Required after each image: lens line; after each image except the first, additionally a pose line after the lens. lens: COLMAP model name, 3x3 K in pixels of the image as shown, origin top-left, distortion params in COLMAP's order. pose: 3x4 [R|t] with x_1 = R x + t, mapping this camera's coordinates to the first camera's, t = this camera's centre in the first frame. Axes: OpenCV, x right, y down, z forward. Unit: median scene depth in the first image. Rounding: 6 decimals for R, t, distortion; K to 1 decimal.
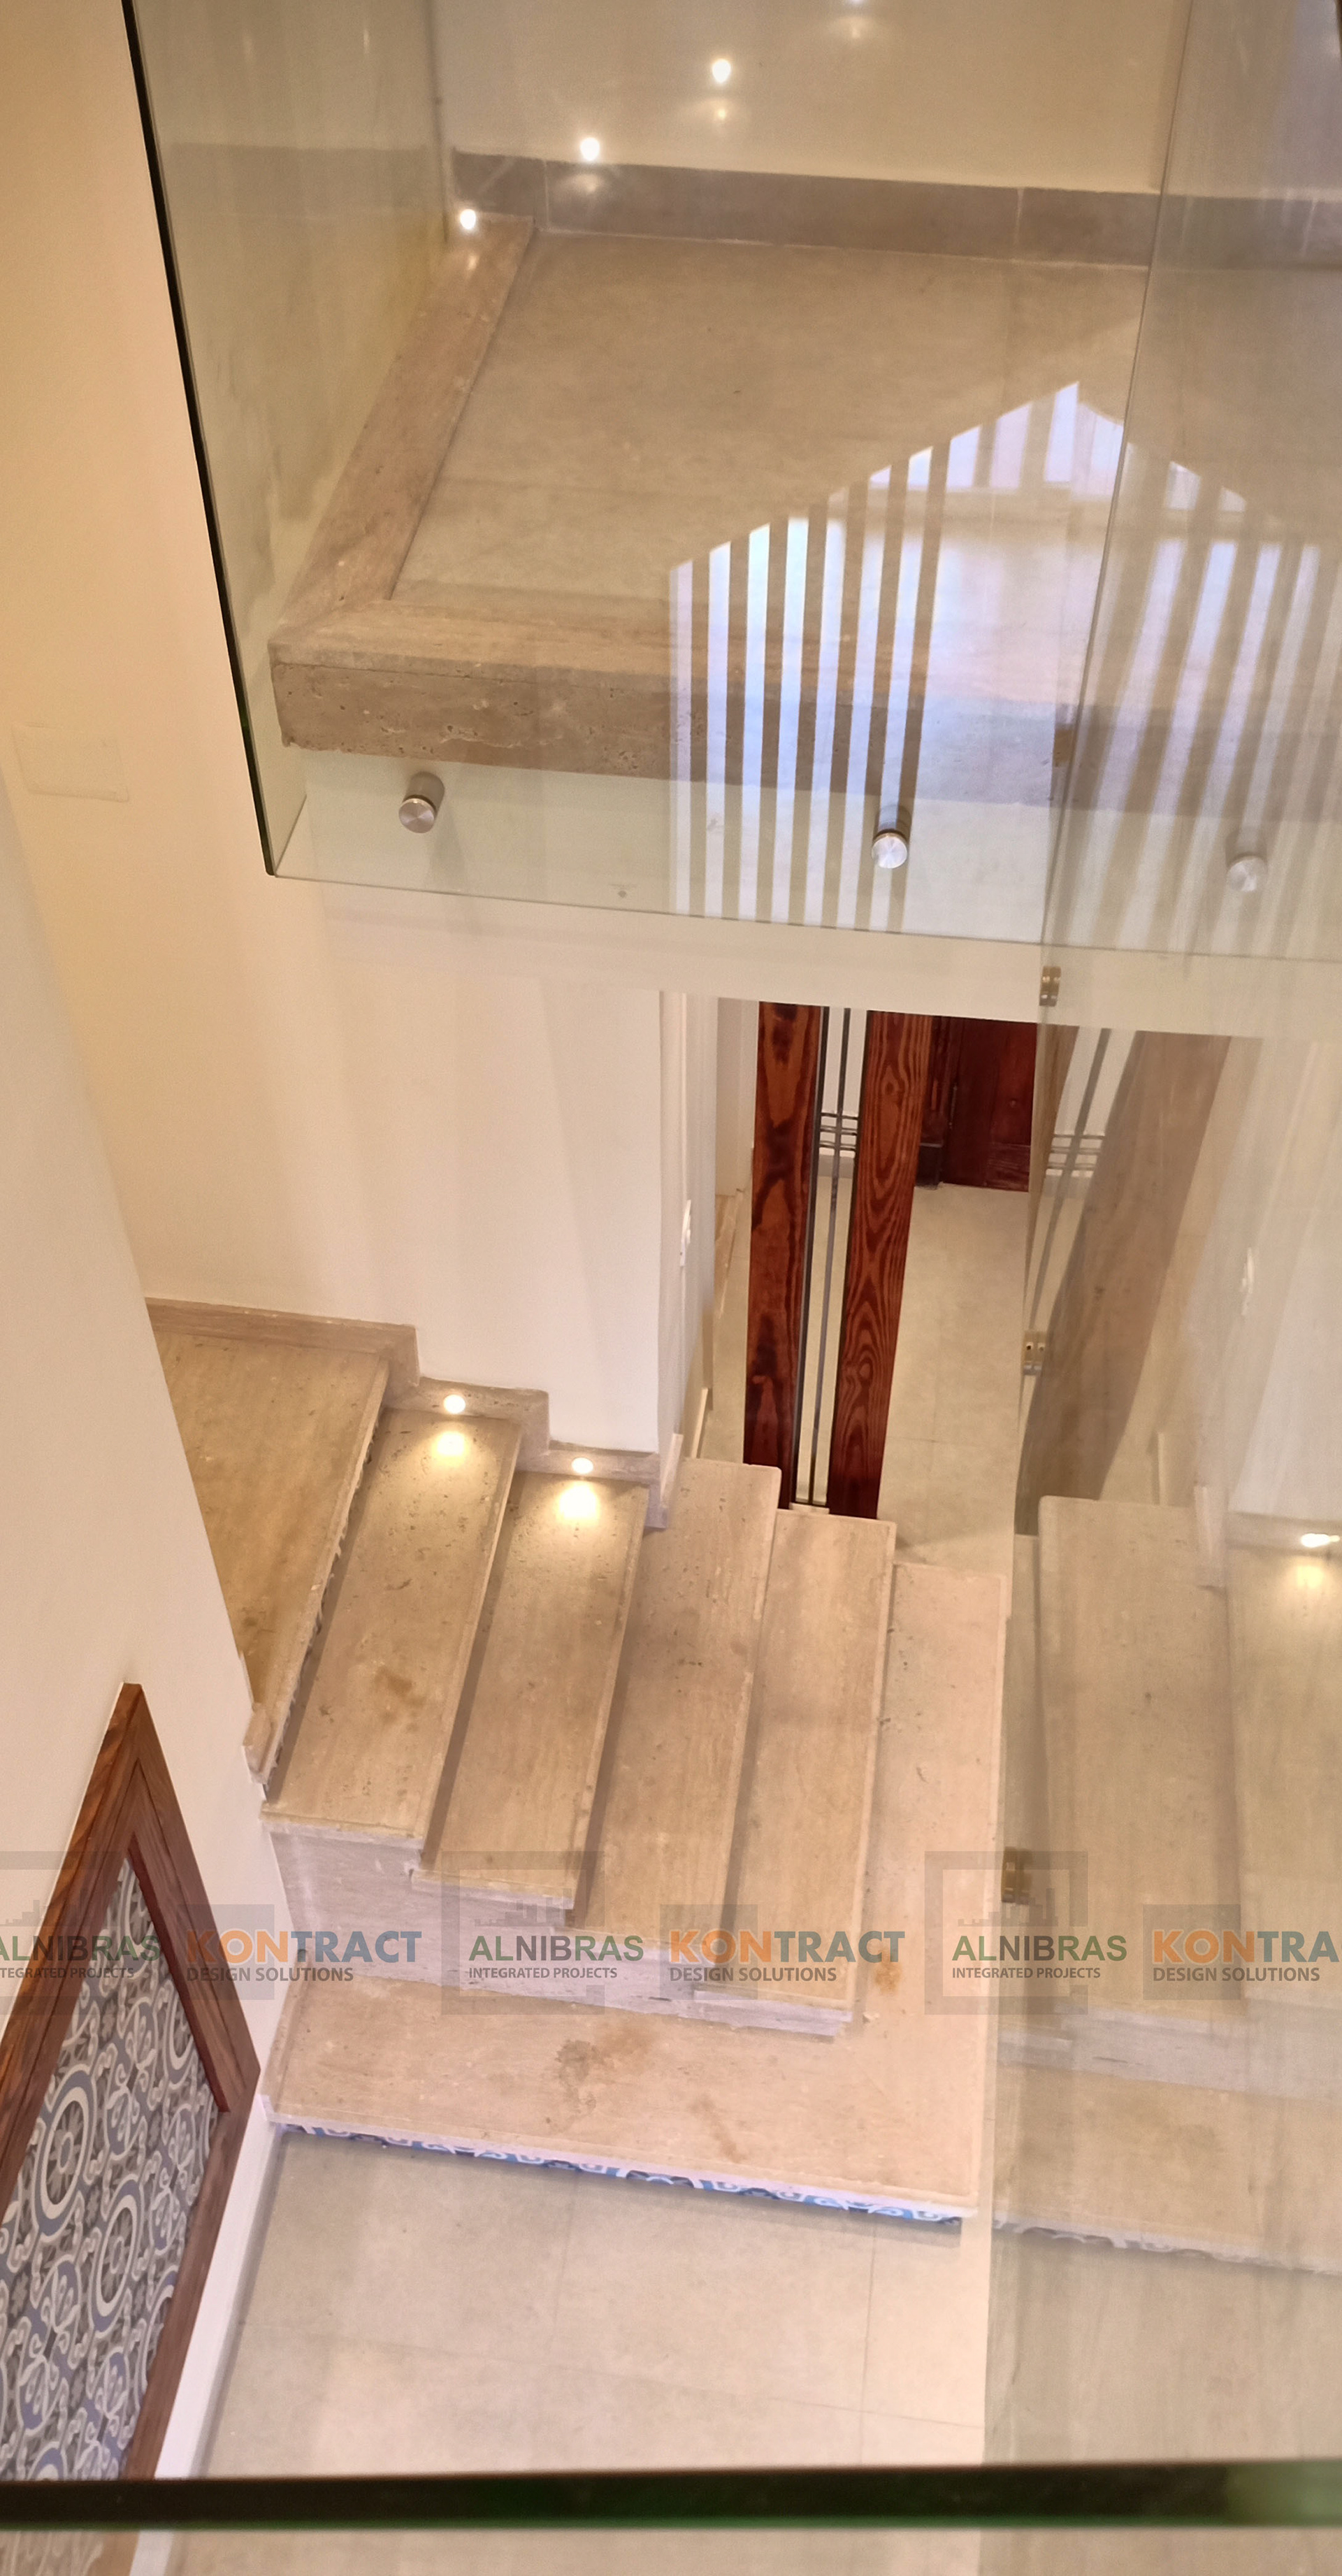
lens RADIAL K [[2218.7, 0, 651.6], [0, 2218.7, 1445.0], [0, 0, 1]] dist [0.182685, -0.369275]
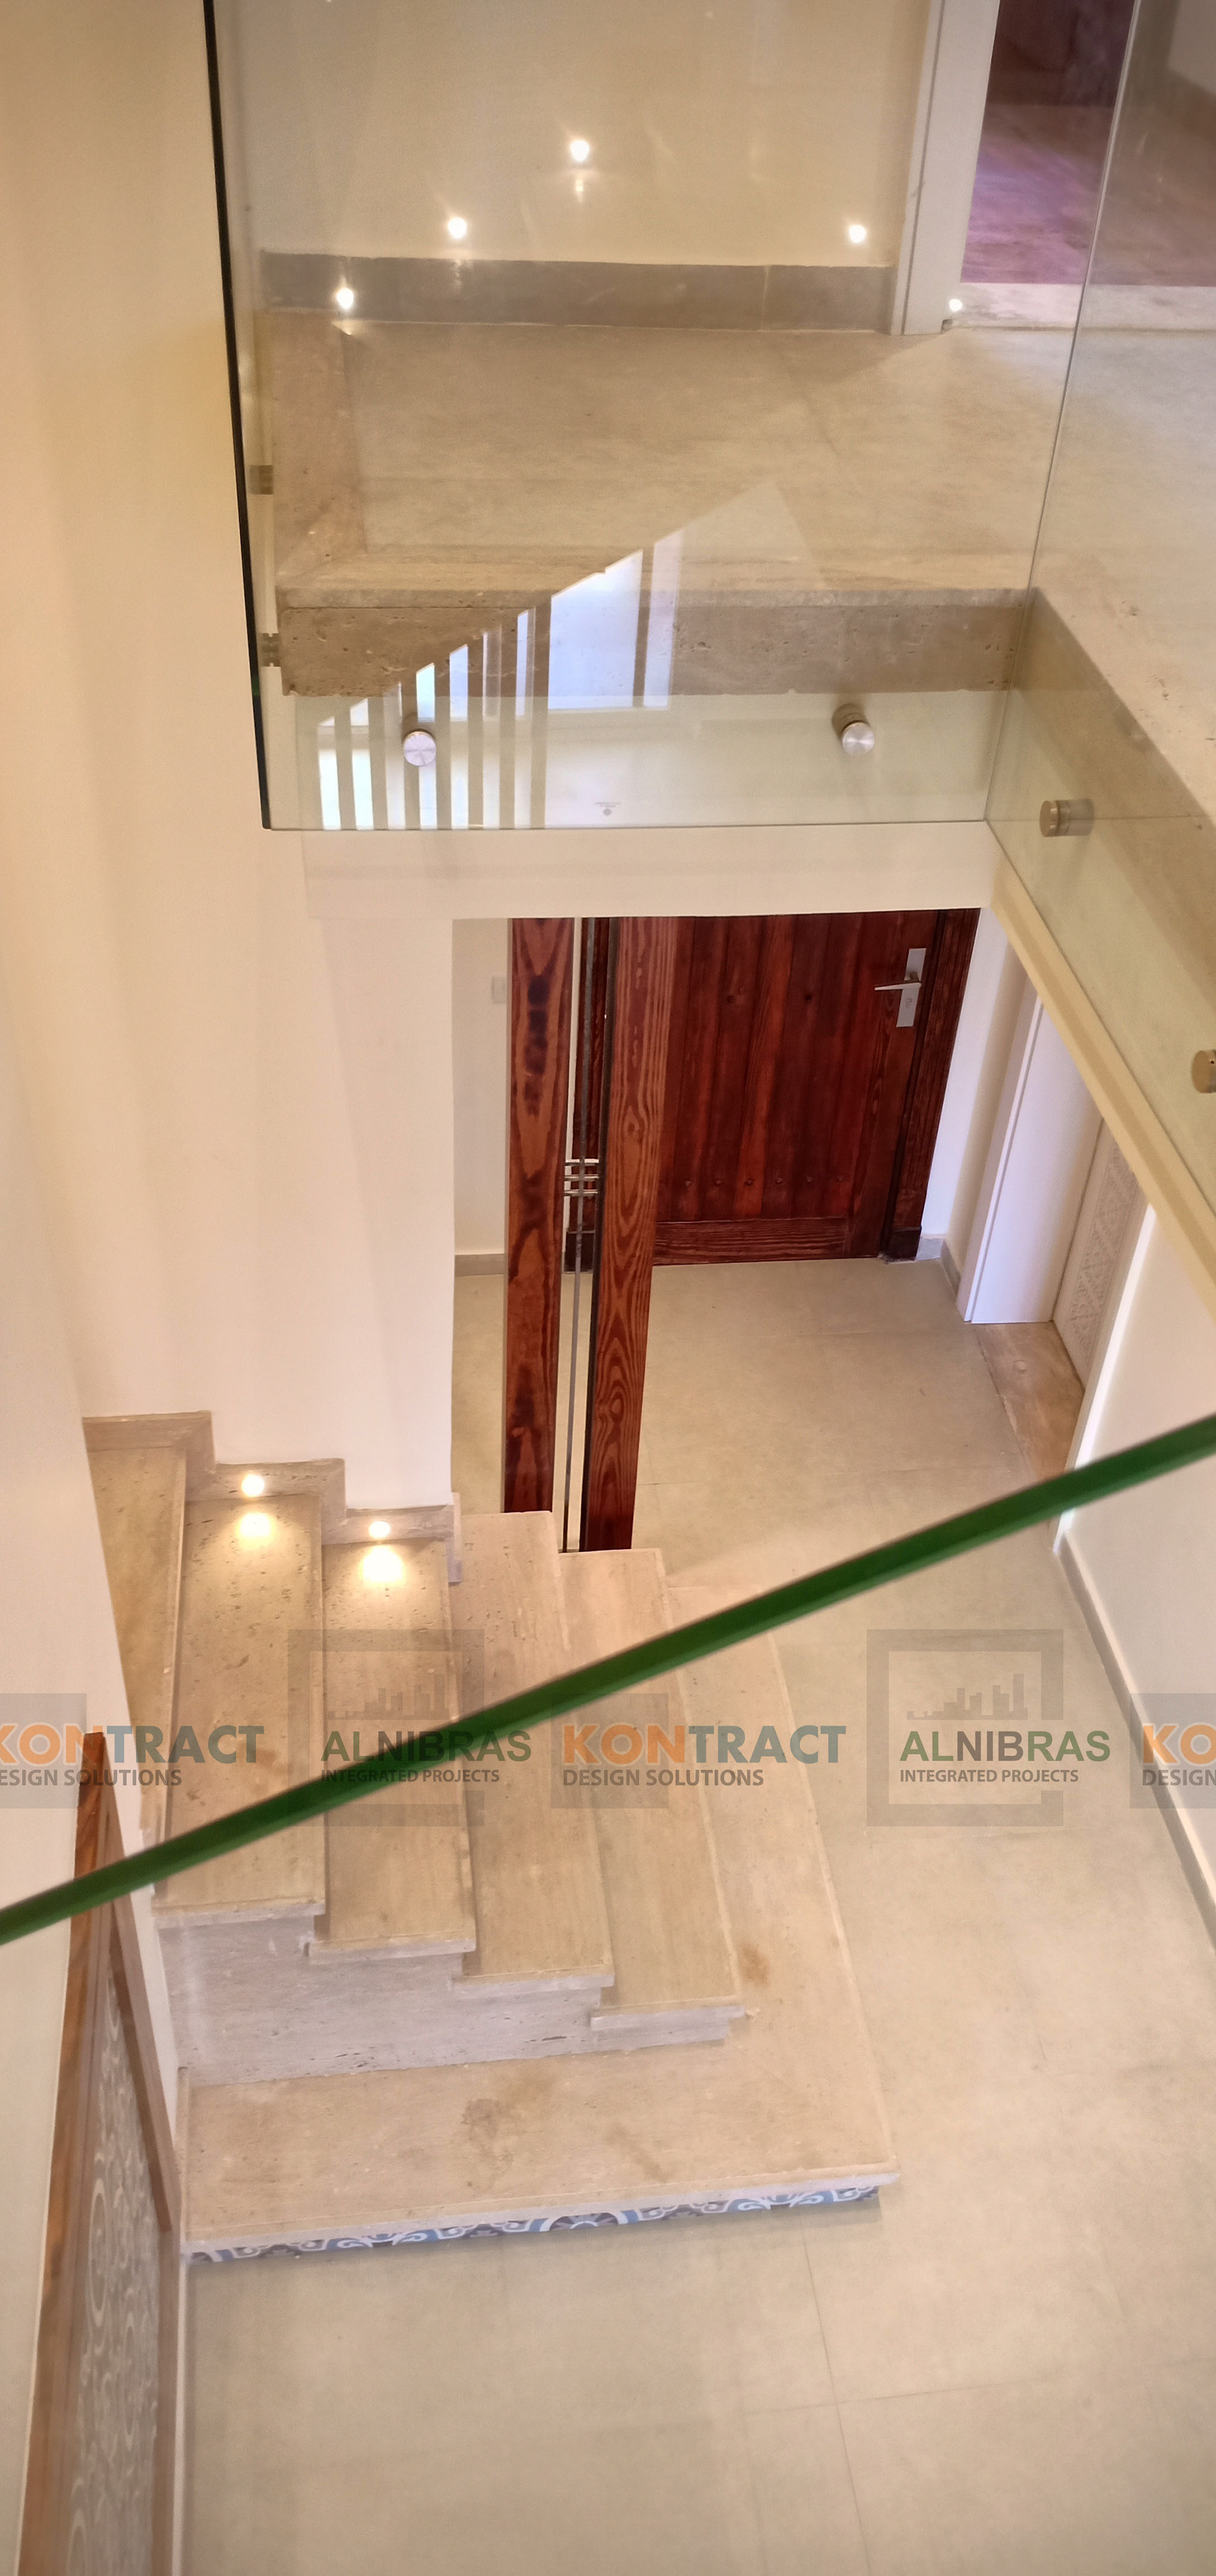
lens RADIAL K [[1997.4, 0, 599.3], [0, 1997.4, 1288.5], [0, 0, 1]] dist [0.184824, -0.443446]
pose [[0.965488, -0.130443, 0.225425, -0.138947], [0.166833, 0.974400, -0.150701, 0.062641], [-0.199996, 0.183108, 0.962535, 0.063739]]
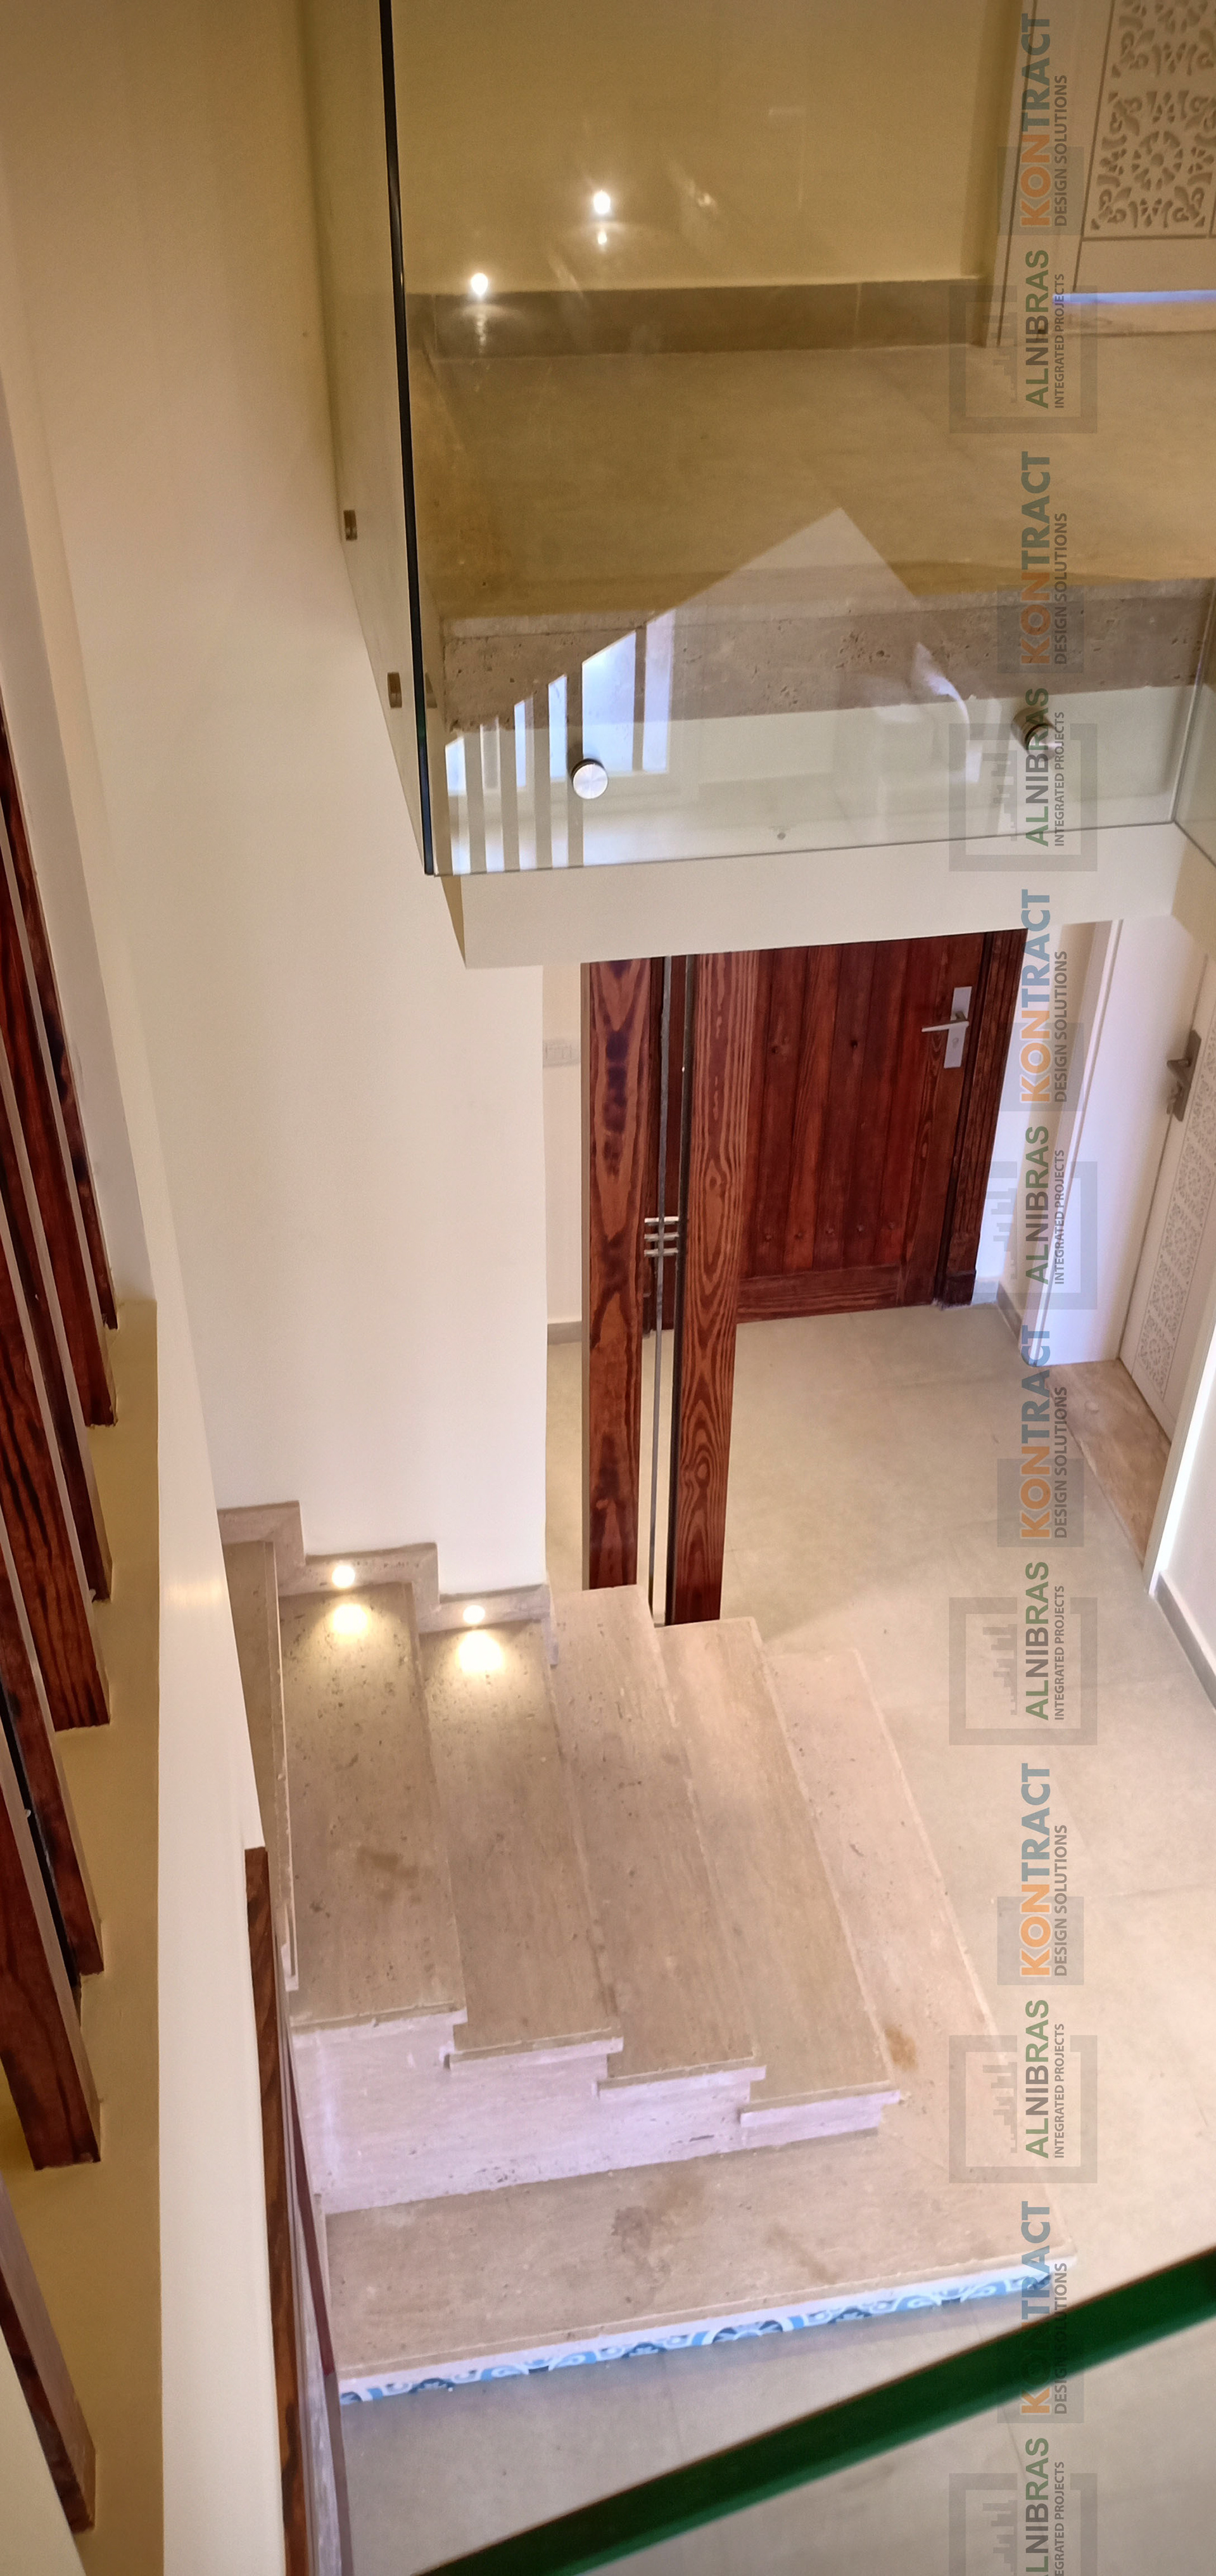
lens RADIAL K [[2005.9, 0, 593.4], [0, 2005.9, 1294.4], [0, 0, 1]] dist [0.136404, -0.274973]
pose [[0.953368, -0.181550, 0.241102, -0.185816], [0.227826, 0.956851, -0.180363, 0.050998], [-0.197954, 0.226882, 0.953593, 0.103589]]
